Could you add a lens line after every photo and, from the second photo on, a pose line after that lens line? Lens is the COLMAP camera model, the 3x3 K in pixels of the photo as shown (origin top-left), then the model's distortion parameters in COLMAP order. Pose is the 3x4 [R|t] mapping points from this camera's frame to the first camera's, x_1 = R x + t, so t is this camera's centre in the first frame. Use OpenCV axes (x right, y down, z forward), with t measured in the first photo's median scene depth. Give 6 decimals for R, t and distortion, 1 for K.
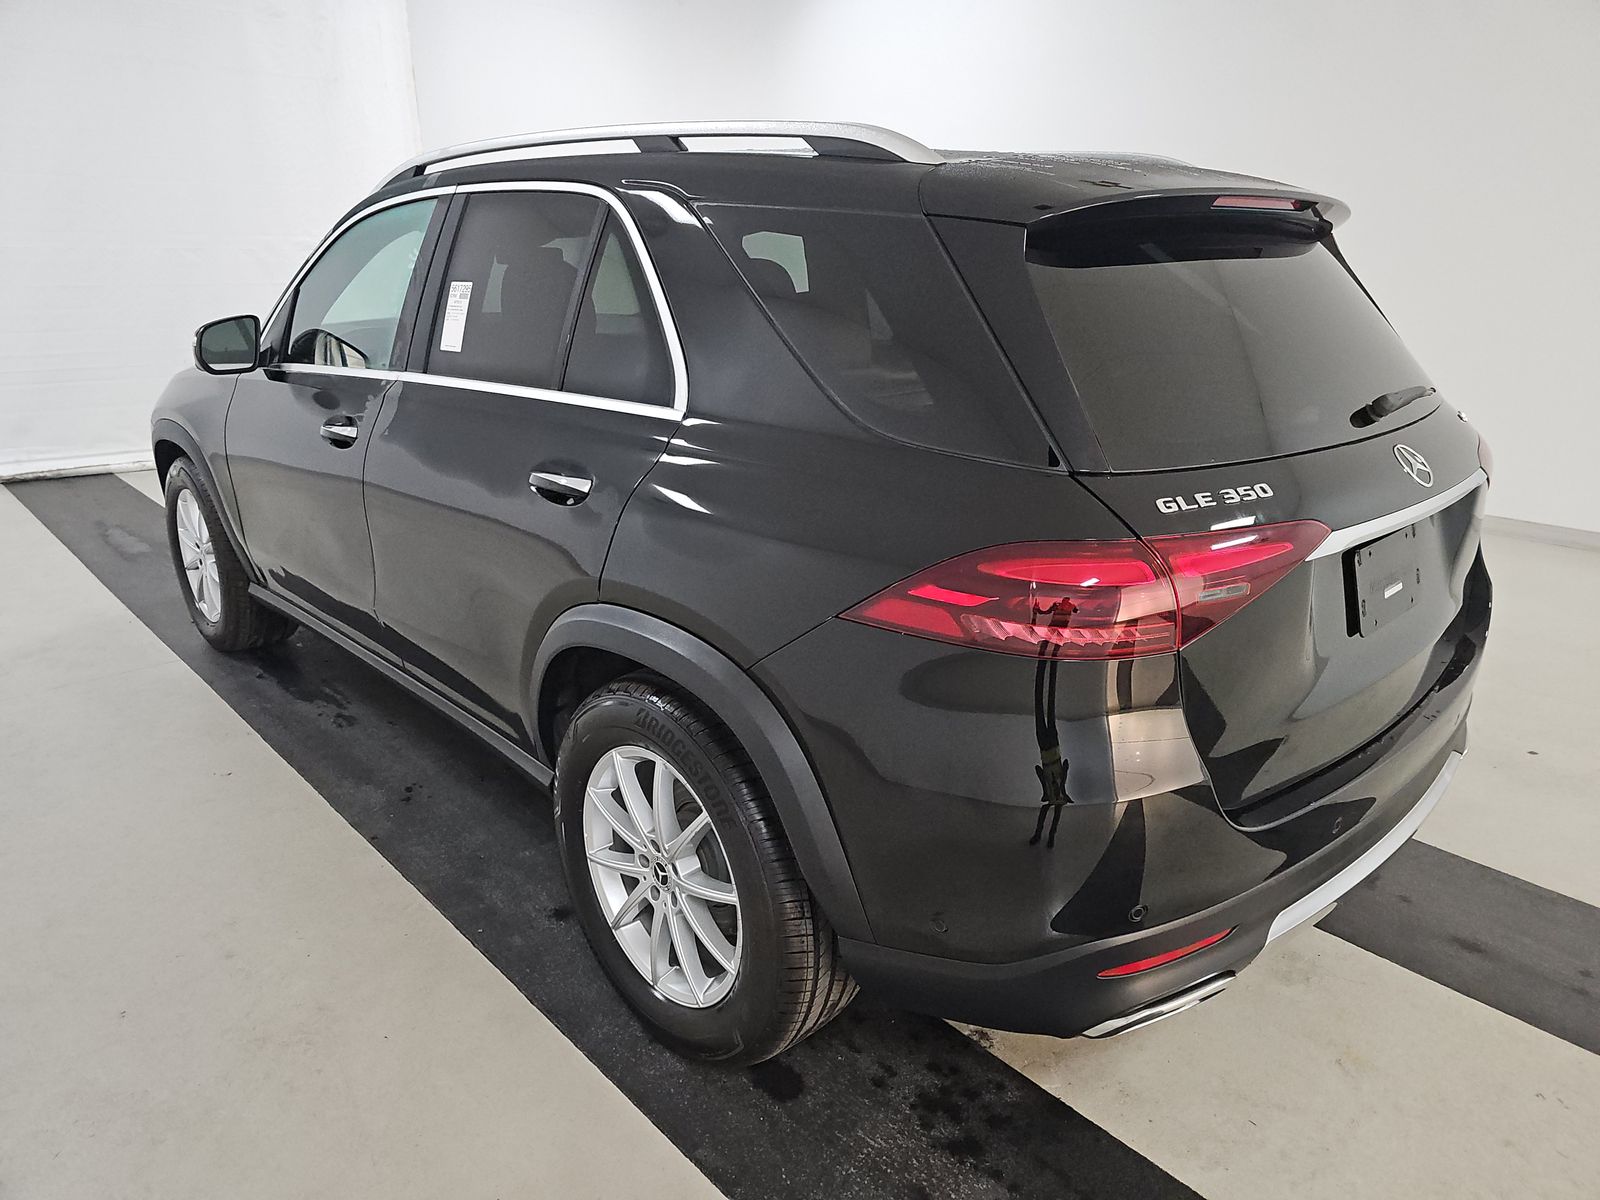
lens RADIAL K [[1104.8, 0, 802.1], [0, 1104.8, 605.7], [0, 0, 1]] dist [-0.000598, 0.000770]
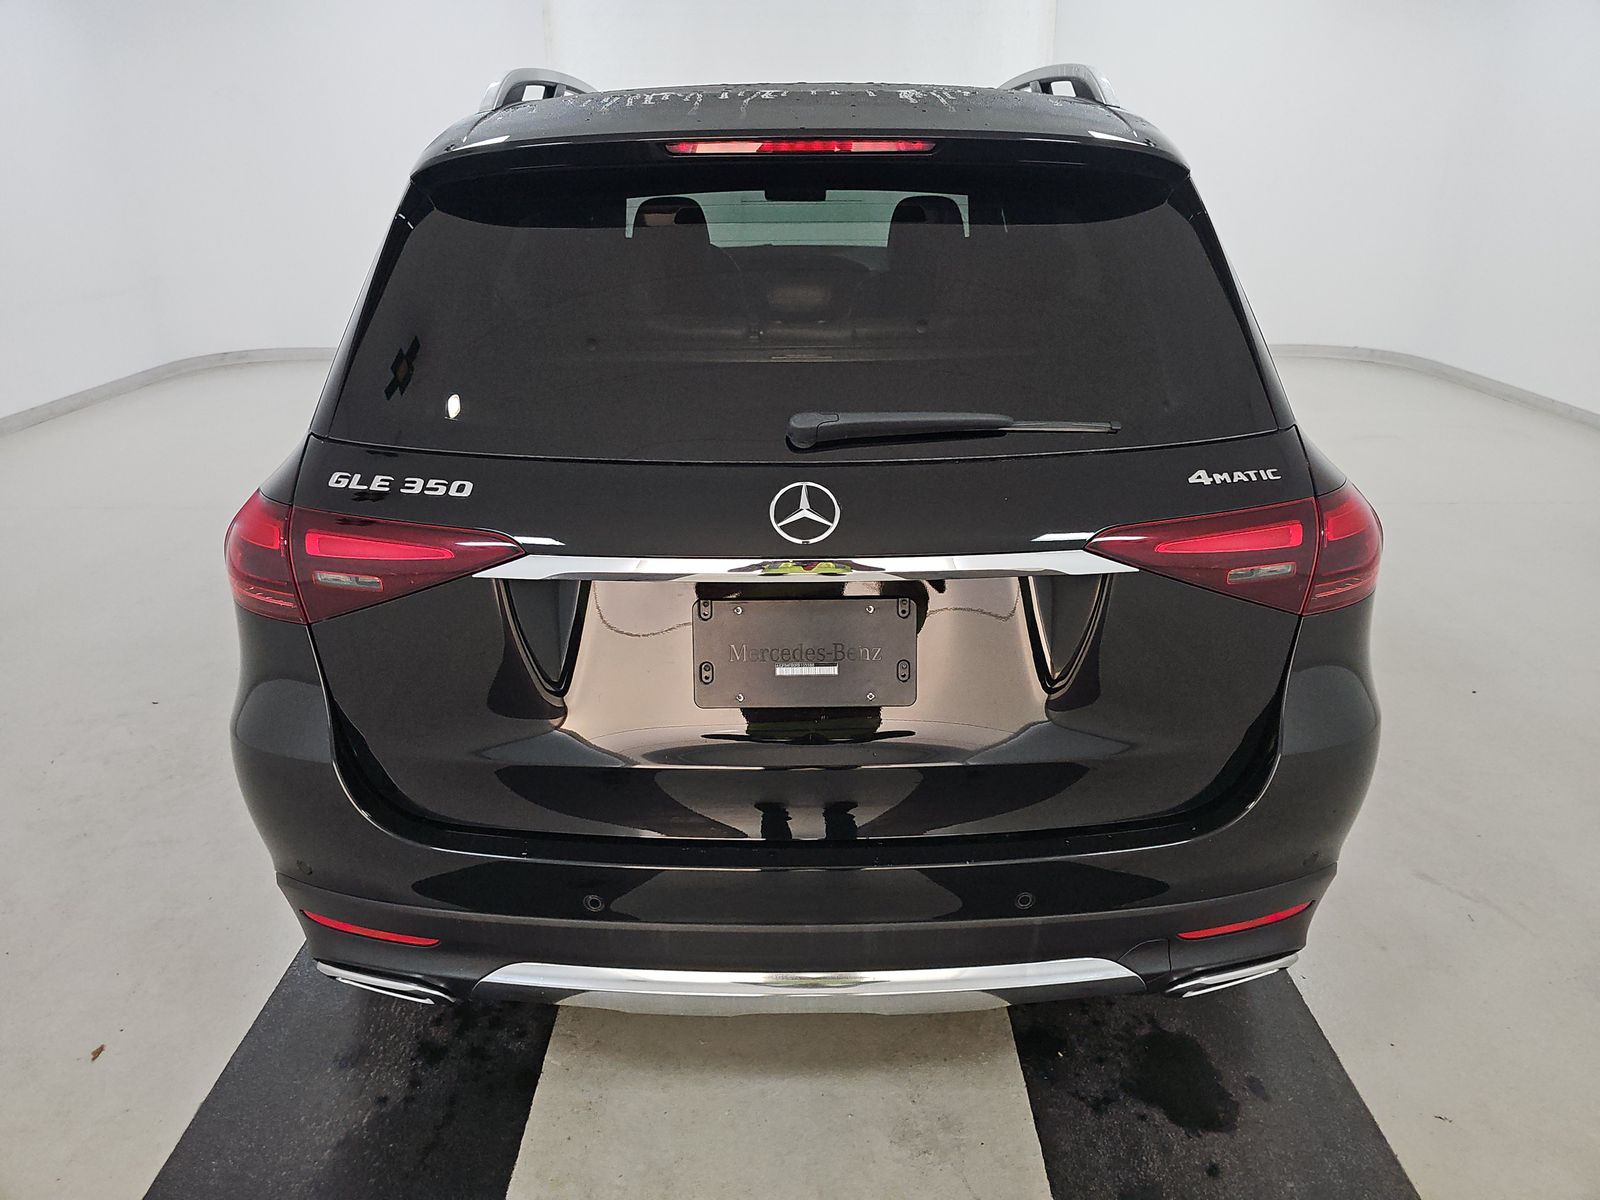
lens RADIAL K [[1104.8, 0, 798.4], [0, 1104.8, 600.9], [0, 0, 1]] dist [-0.000598, 0.000770]
pose [[0.724880, 0.263115, -0.636647, 0.919421], [-0.223169, 0.964037, 0.144322, -0.157711], [0.651724, 0.037464, 0.757530, 0.380864]]
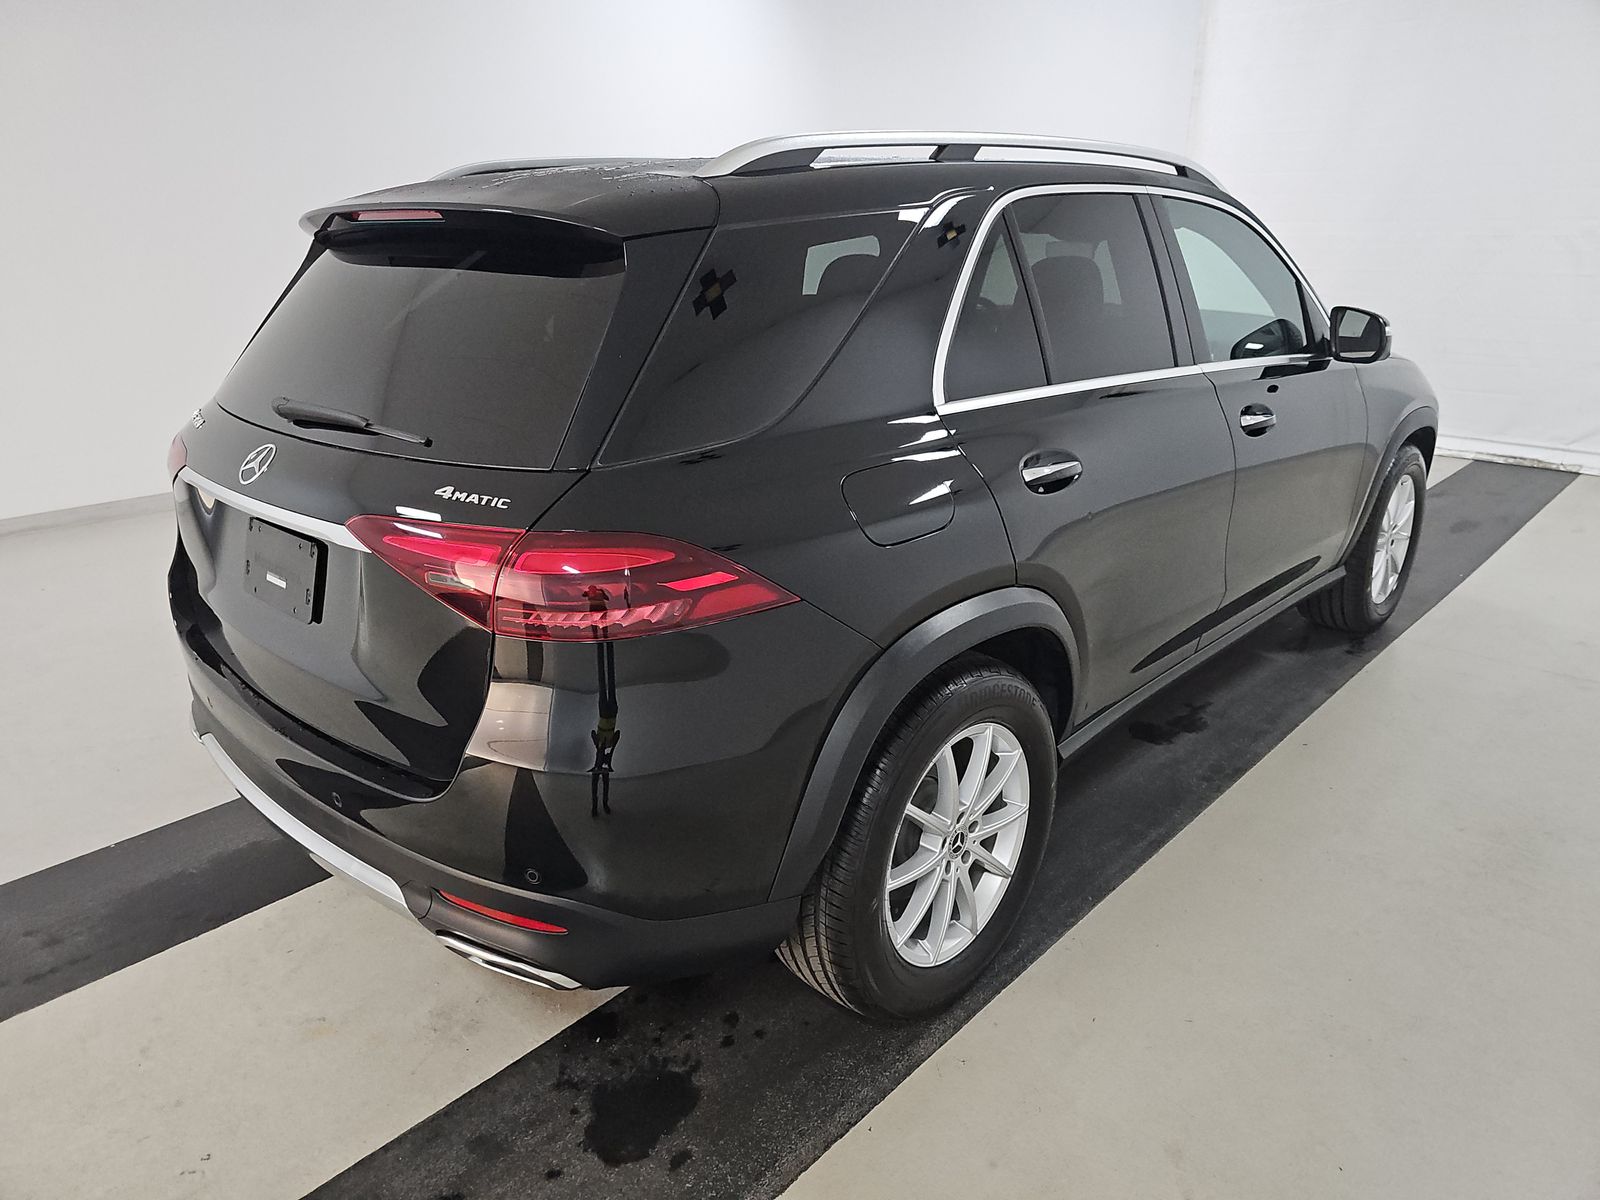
lens RADIAL K [[1104.8, 0, 807.0], [0, 1104.8, 594.9], [0, 0, 1]] dist [-0.000598, 0.000770]
pose [[0.044082, 0.331165, -0.942543, 1.447315], [-0.324206, 0.897140, 0.300050, -0.451770], [0.944959, 0.292351, 0.146913, 1.221221]]
